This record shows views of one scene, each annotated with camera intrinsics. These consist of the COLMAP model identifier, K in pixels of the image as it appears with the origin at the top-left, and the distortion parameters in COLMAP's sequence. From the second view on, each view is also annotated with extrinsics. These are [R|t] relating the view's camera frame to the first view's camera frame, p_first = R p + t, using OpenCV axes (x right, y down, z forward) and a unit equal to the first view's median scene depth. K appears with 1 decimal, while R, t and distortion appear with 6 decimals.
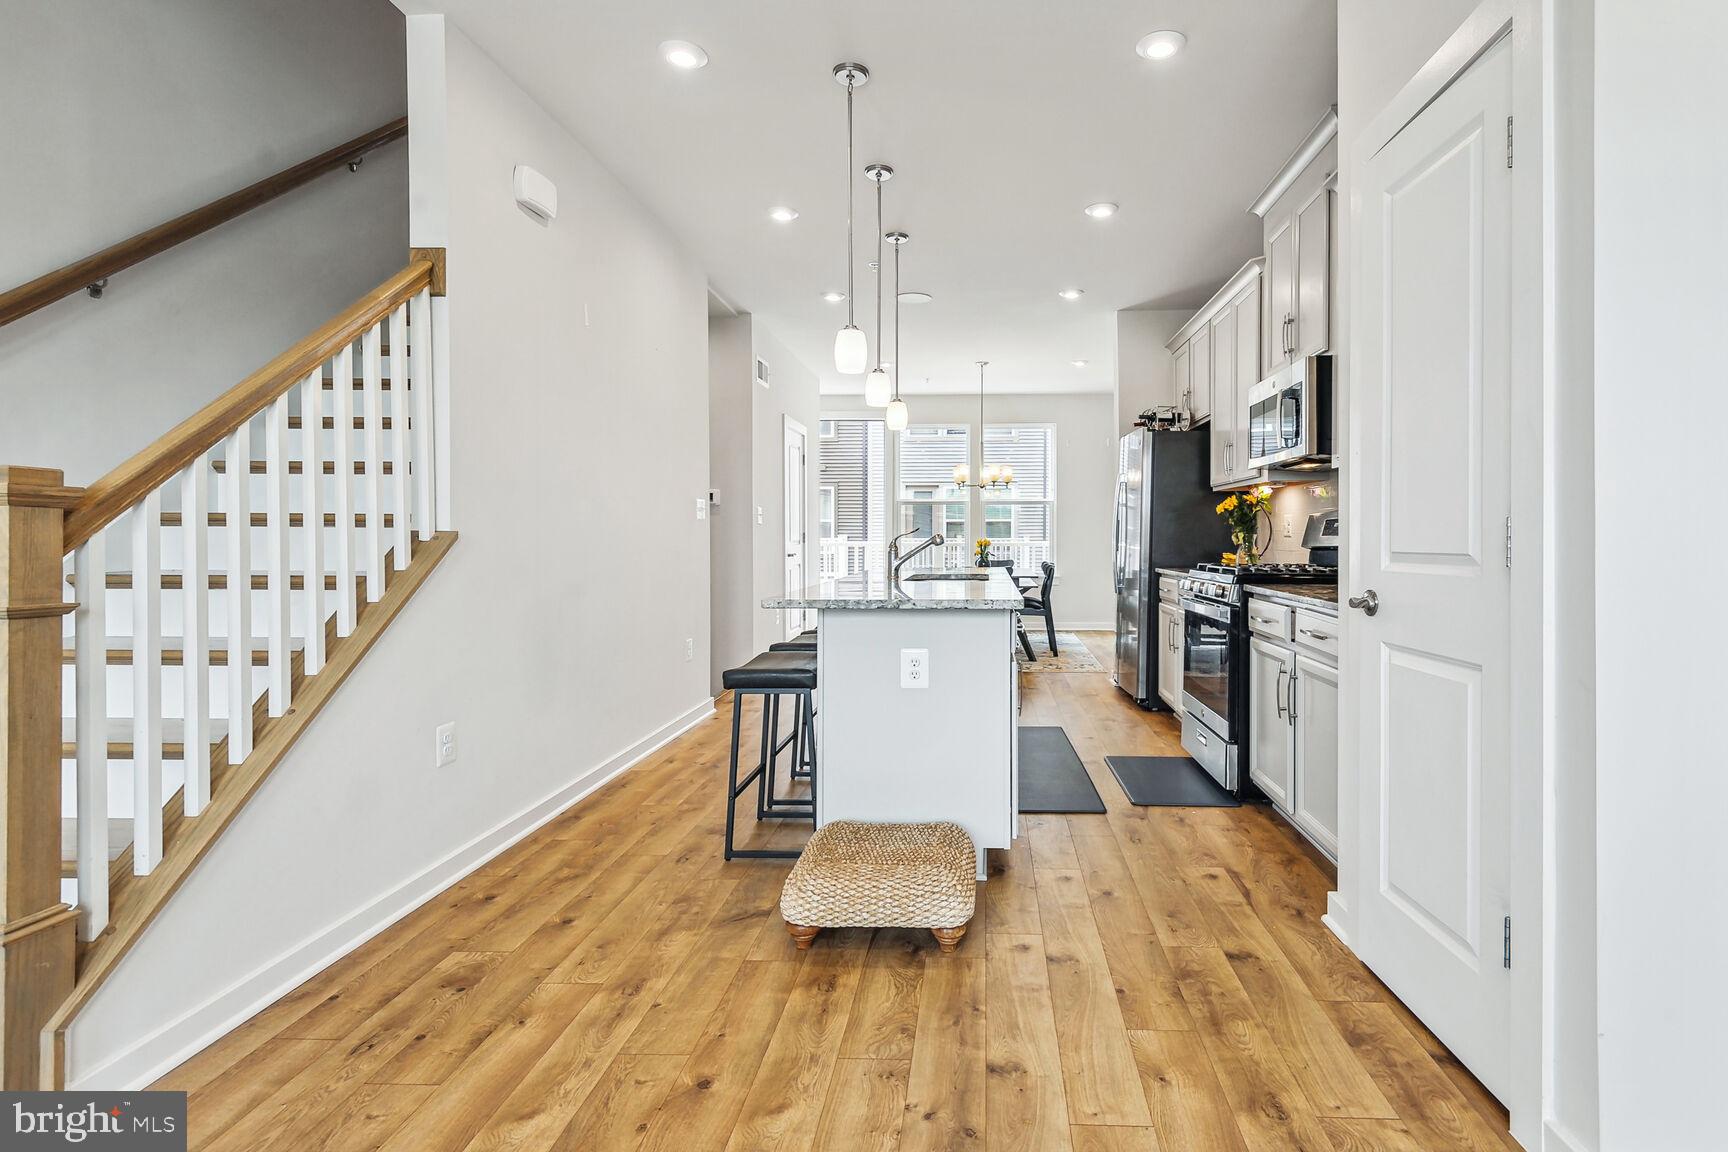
lens RADIAL K [[920.4, 0, 864.0], [0, 920.4, 532.2], [0, 0, 1]] dist [0.053600, -0.037967]
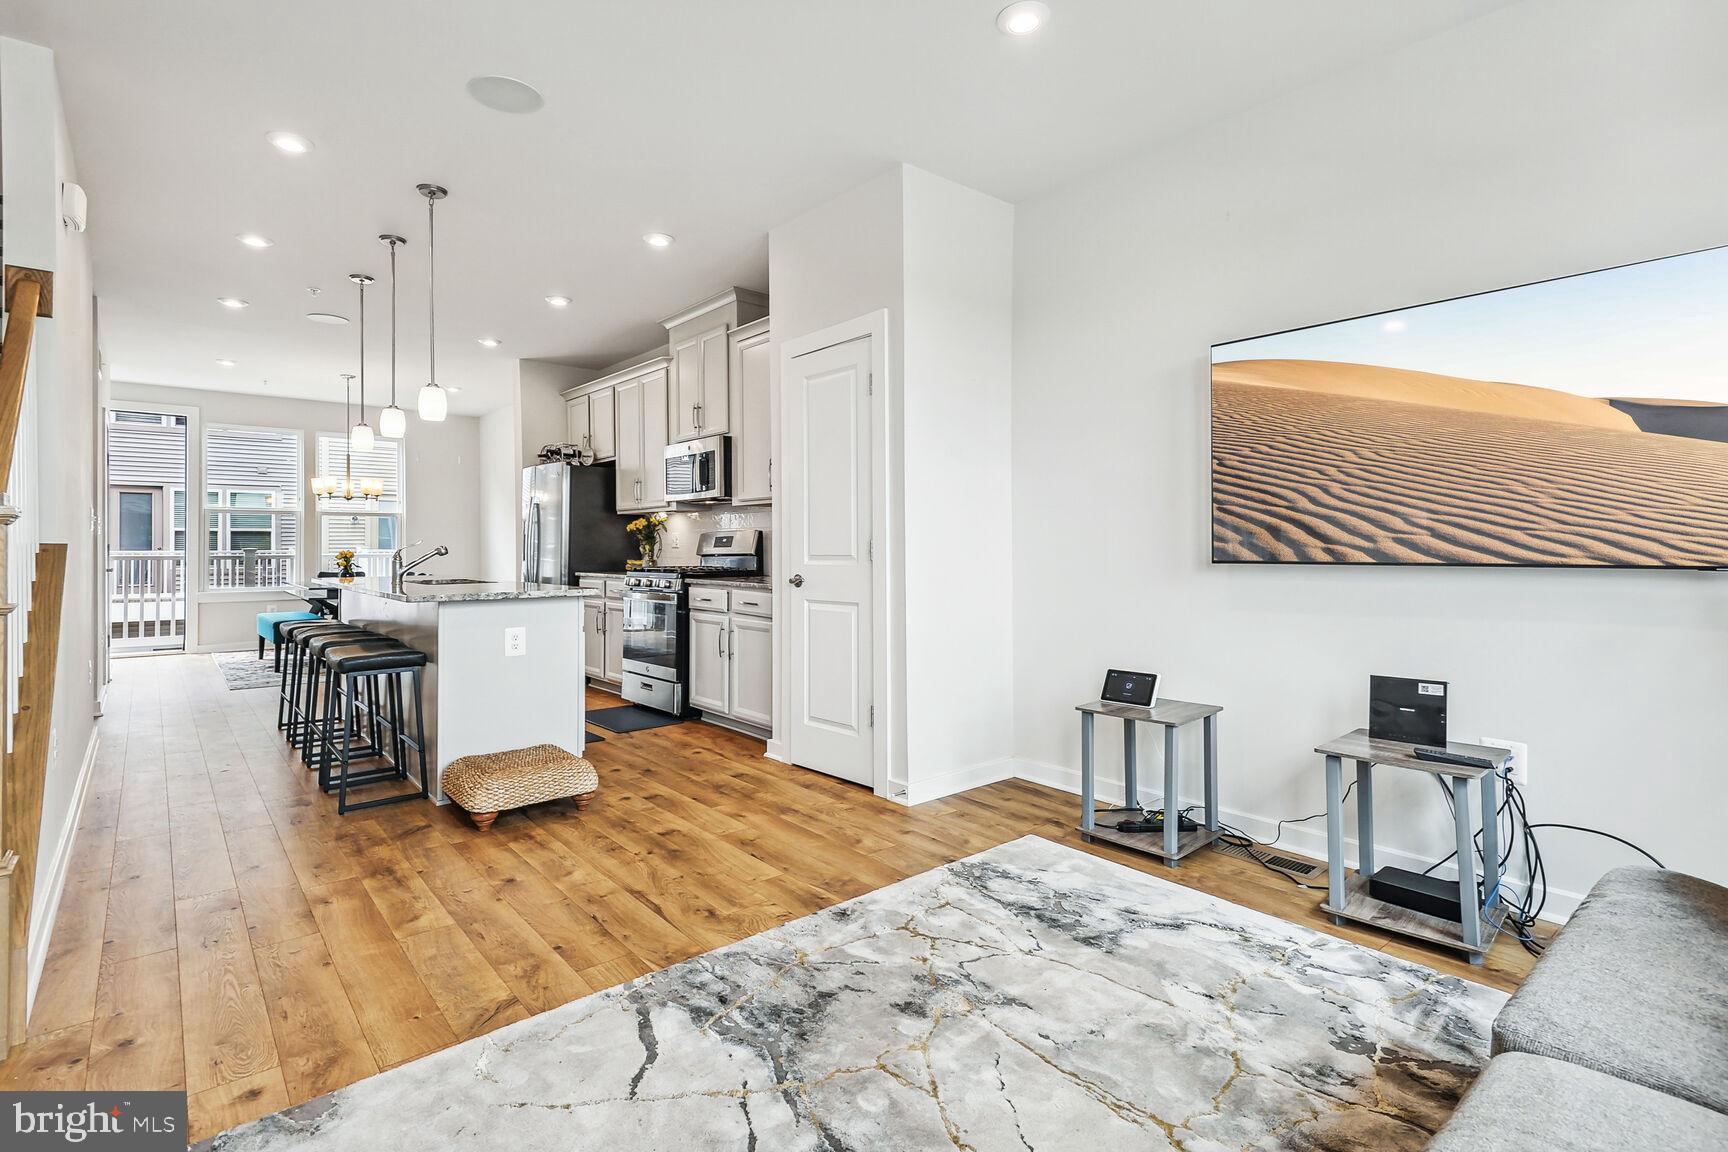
lens RADIAL K [[823.8, 0, 867.9], [0, 823.8, 516.0], [0, 0, 1]] dist [0.023591, -0.000680]
pose [[0.733882, 0.023995, 0.678853, -0.412998], [-0.001037, 0.999414, -0.034205, -0.001717], [-0.679276, 0.024398, 0.733477, -0.298876]]
